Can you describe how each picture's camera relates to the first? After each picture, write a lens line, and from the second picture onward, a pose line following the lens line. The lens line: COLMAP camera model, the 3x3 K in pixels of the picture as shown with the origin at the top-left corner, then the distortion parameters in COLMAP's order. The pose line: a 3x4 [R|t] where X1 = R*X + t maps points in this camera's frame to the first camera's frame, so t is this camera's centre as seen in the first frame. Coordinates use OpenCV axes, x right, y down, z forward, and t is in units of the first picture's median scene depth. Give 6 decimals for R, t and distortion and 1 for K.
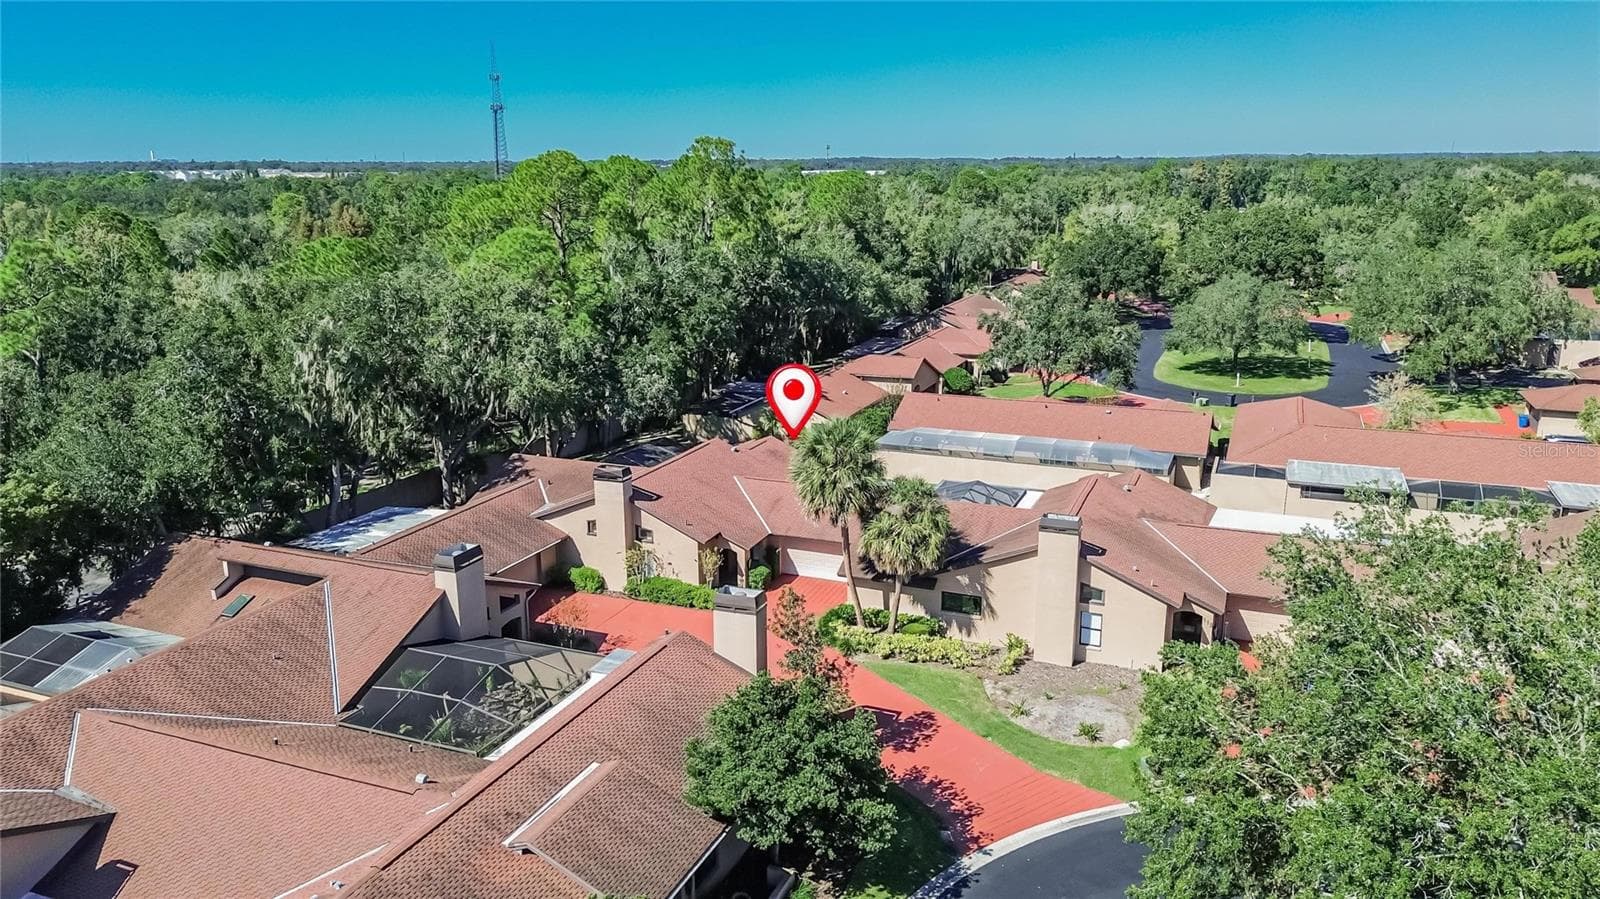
lens RADIAL K [[1132.5, 0, 800.0], [0, 1132.5, 449.5], [0, 0, 1]] dist [0.103370, -0.134131]
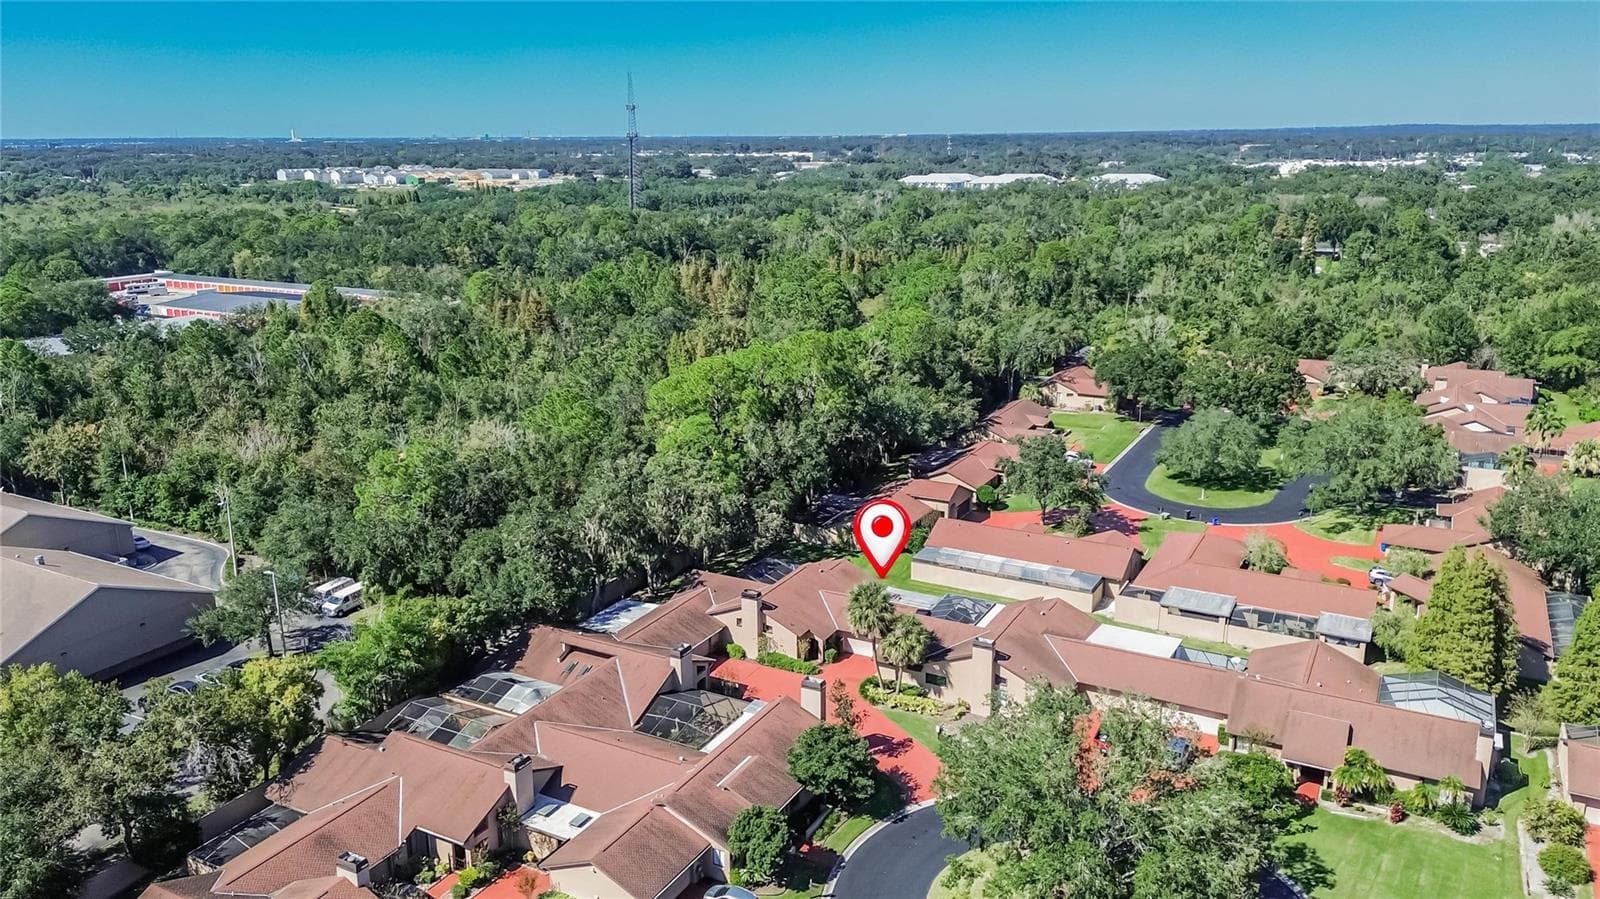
lens RADIAL K [[1132.5, 0, 800.0], [0, 1132.5, 449.5], [0, 0, 1]] dist [0.103370, -0.134131]
pose [[0.994801, 0.028867, -0.097664, 0.086383], [-0.028156, 0.999566, 0.008647, -0.238679], [0.097872, -0.005852, 0.995182, -0.833245]]
